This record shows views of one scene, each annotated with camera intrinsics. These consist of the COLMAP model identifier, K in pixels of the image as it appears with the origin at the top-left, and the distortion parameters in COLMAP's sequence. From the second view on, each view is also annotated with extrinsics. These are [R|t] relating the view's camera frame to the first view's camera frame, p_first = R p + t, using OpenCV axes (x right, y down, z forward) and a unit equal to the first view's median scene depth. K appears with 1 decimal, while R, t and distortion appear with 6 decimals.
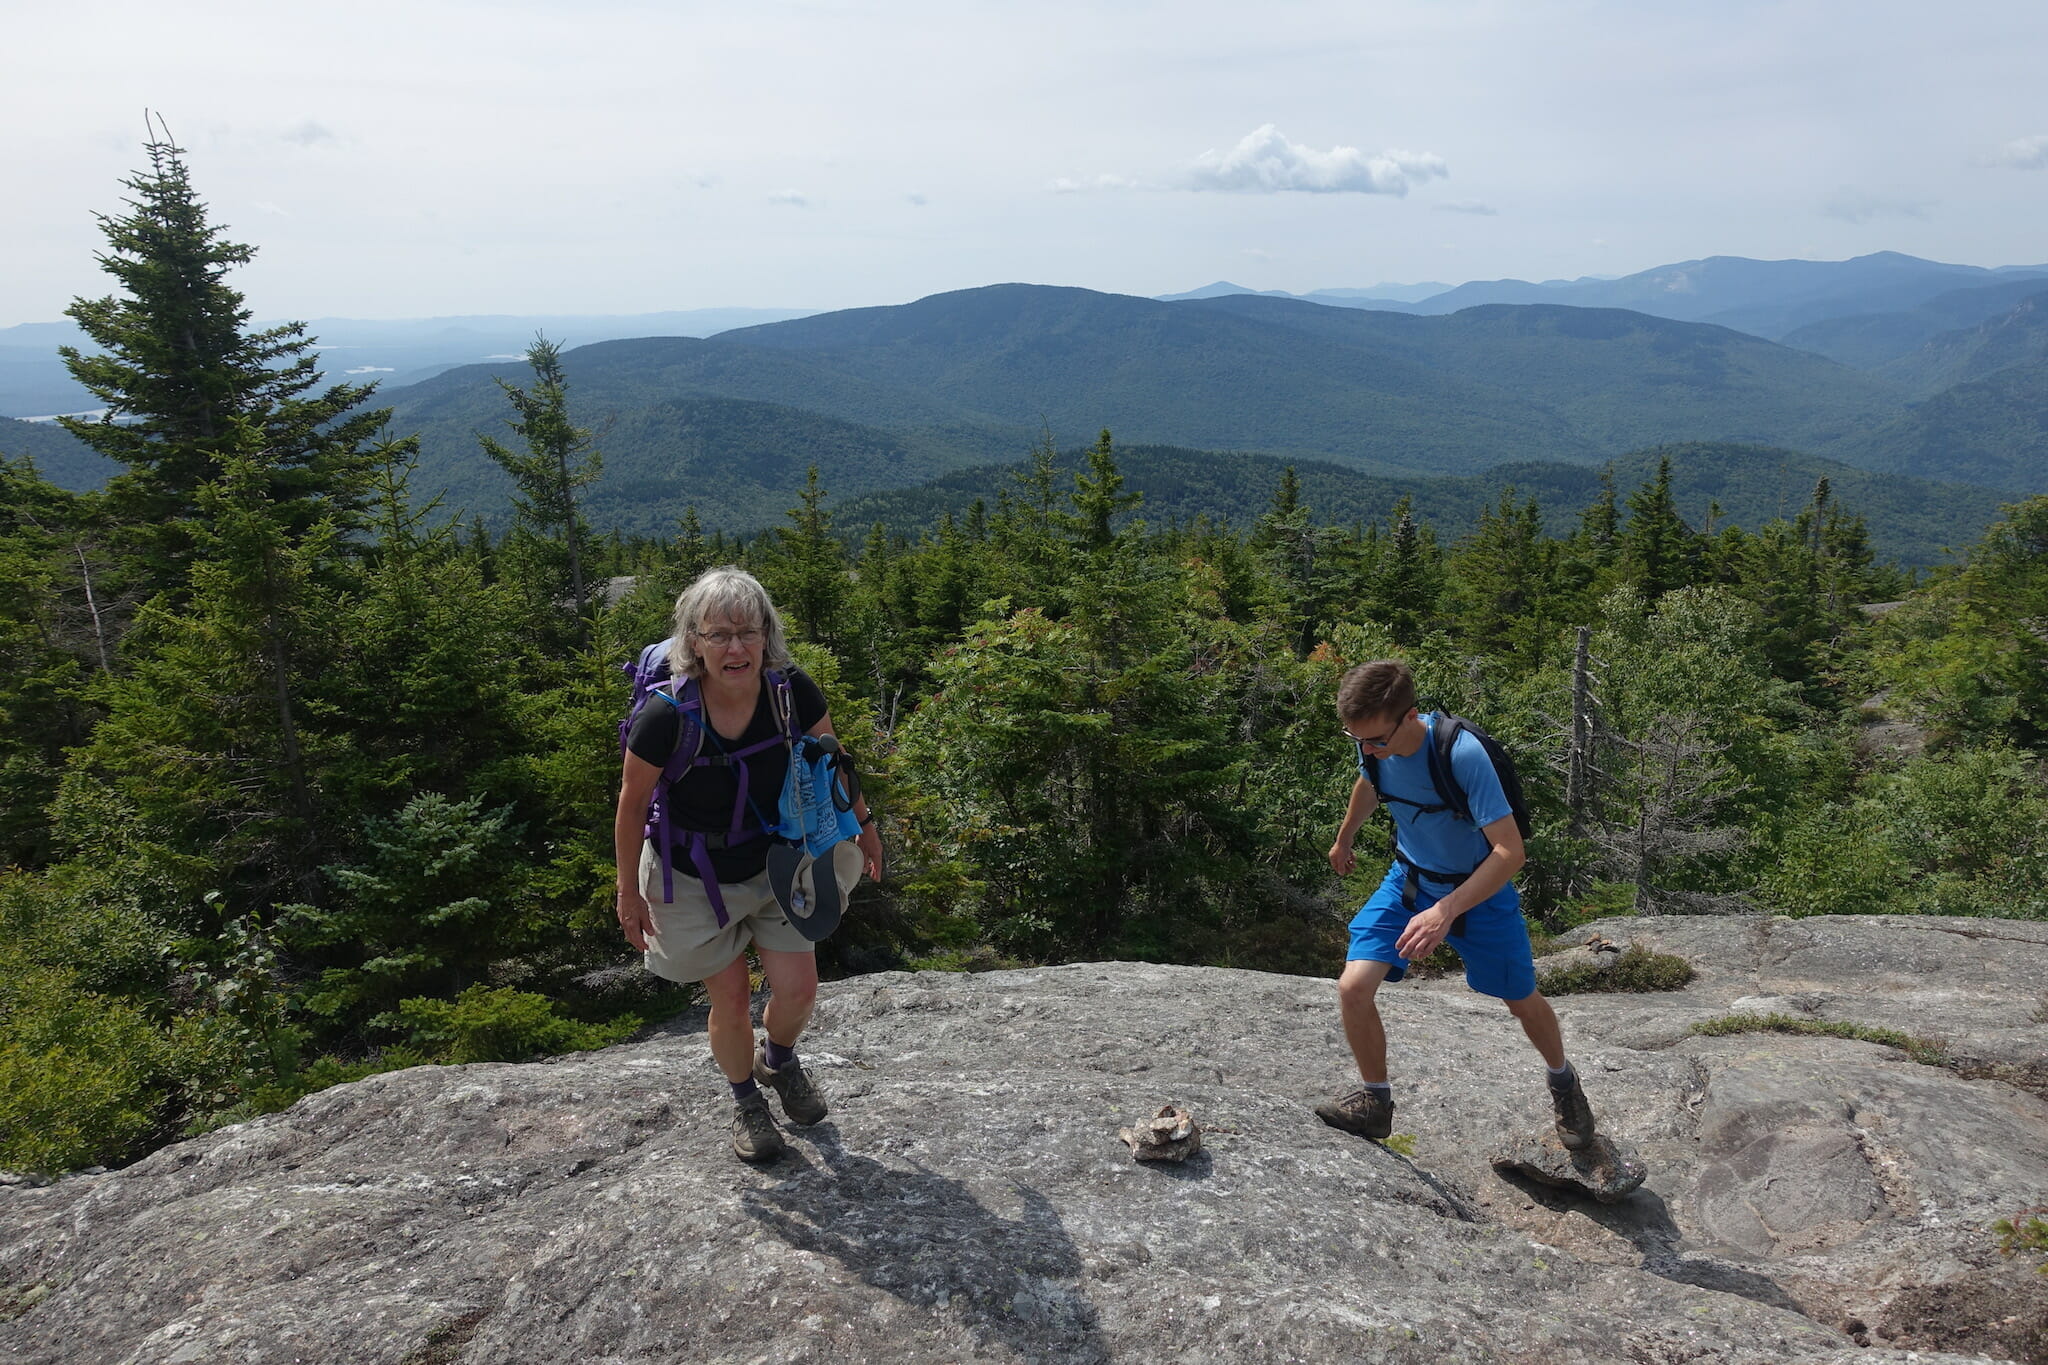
lens RADIAL K [[1421.3, 0, 1024.0], [0, 1421.3, 682.5], [0, 0, 1]] dist [0.001387, -0.000170]
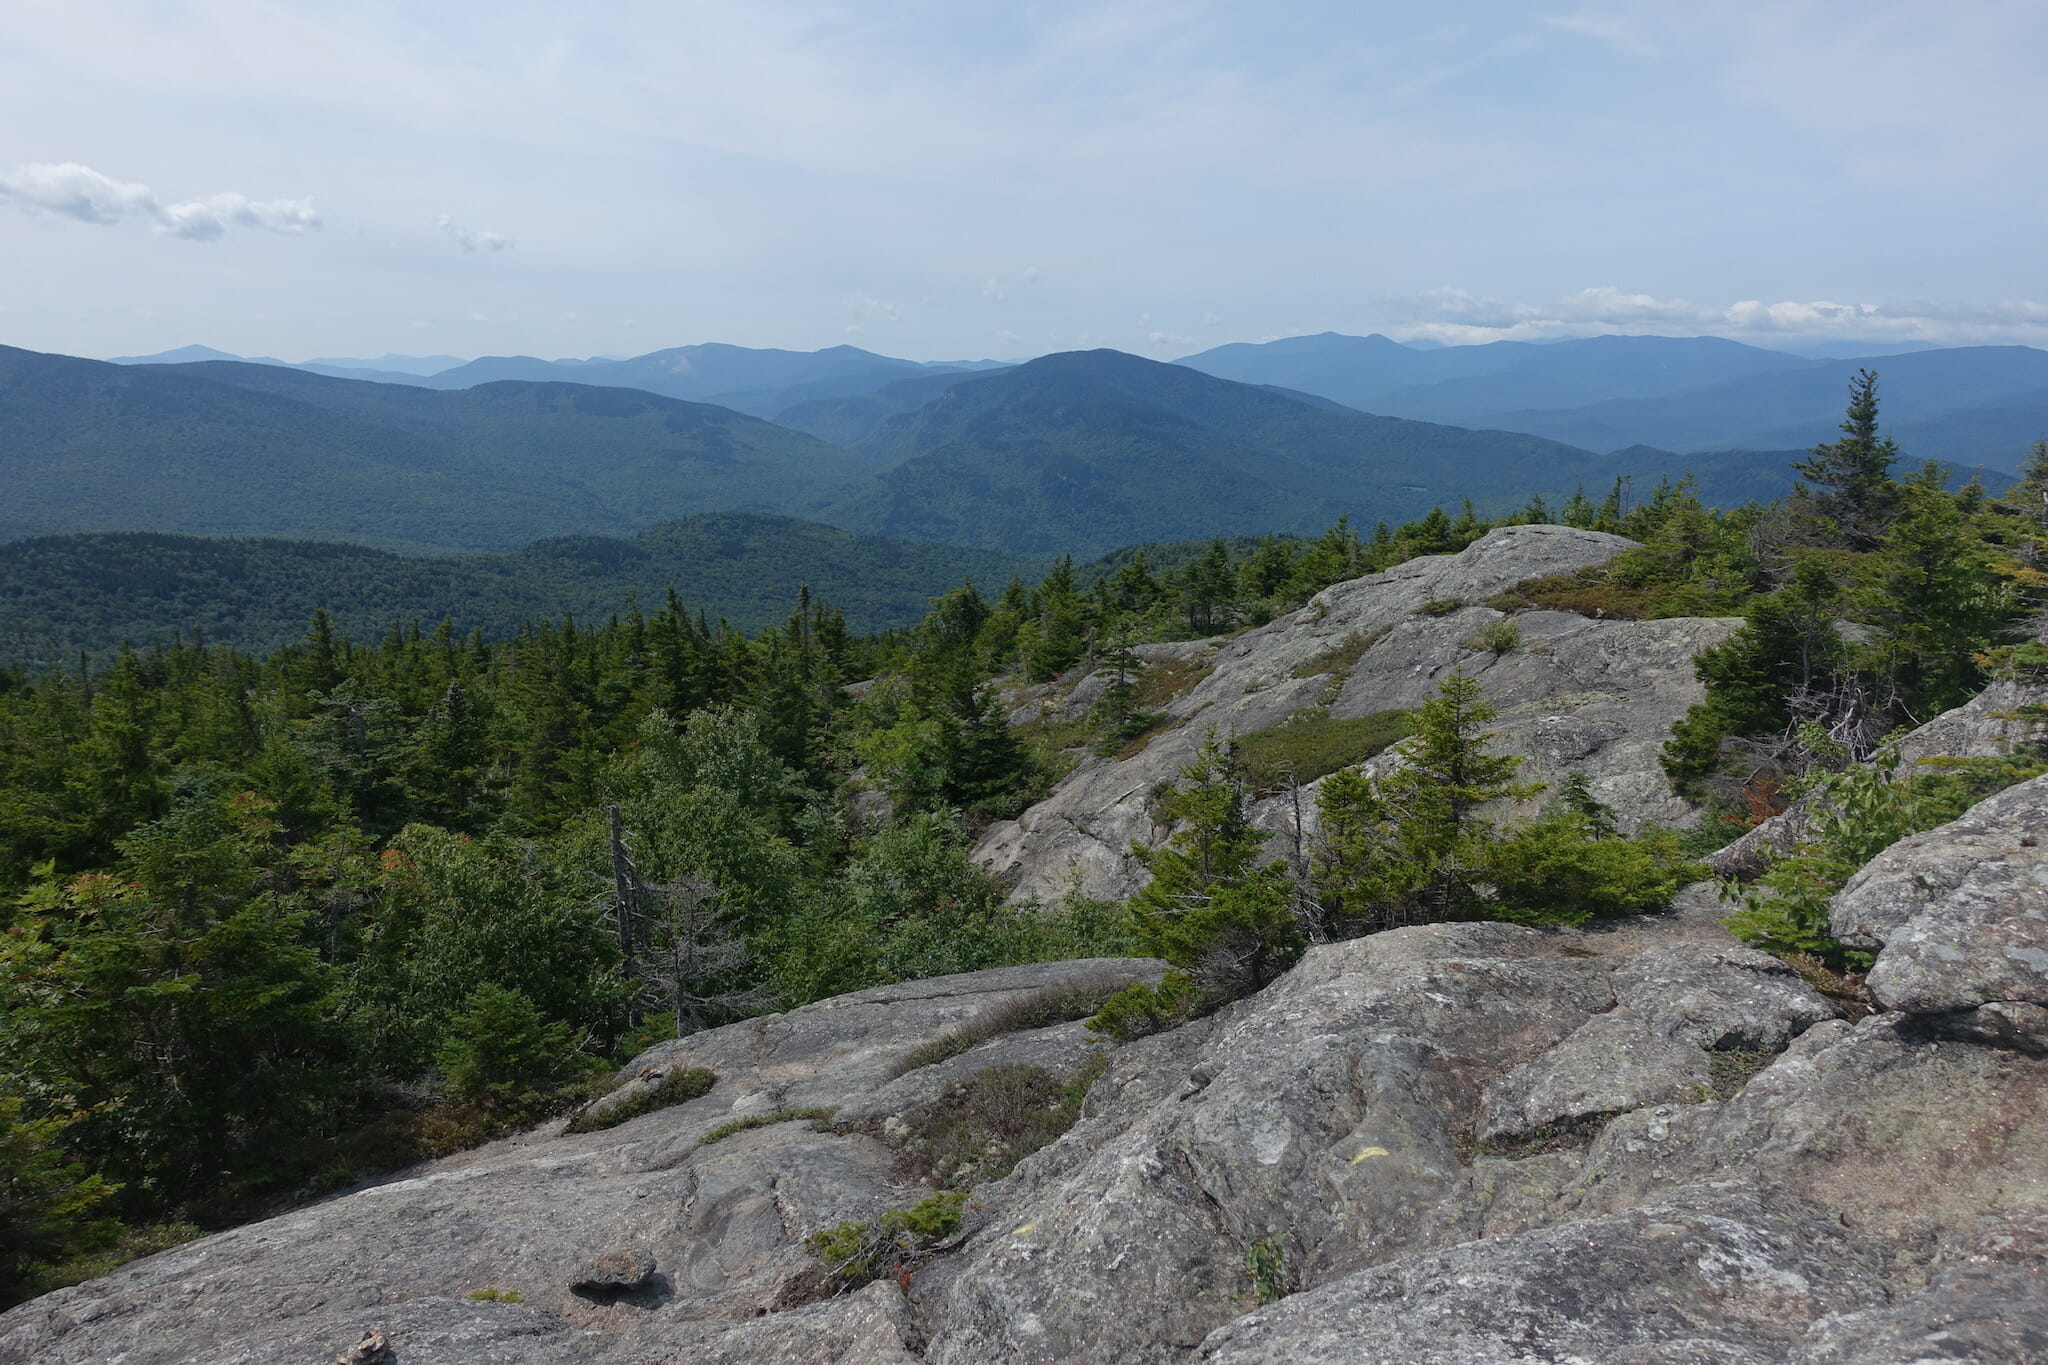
lens RADIAL K [[1421.3, 0, 1024.0], [0, 1421.3, 682.5], [0, 0, 1]] dist [0.001387, -0.000170]
pose [[0.796498, -0.100646, 0.596206, -0.091300], [0.131471, 0.991285, -0.008297, -0.154722], [-0.590175, 0.084993, 0.802788, -0.389782]]
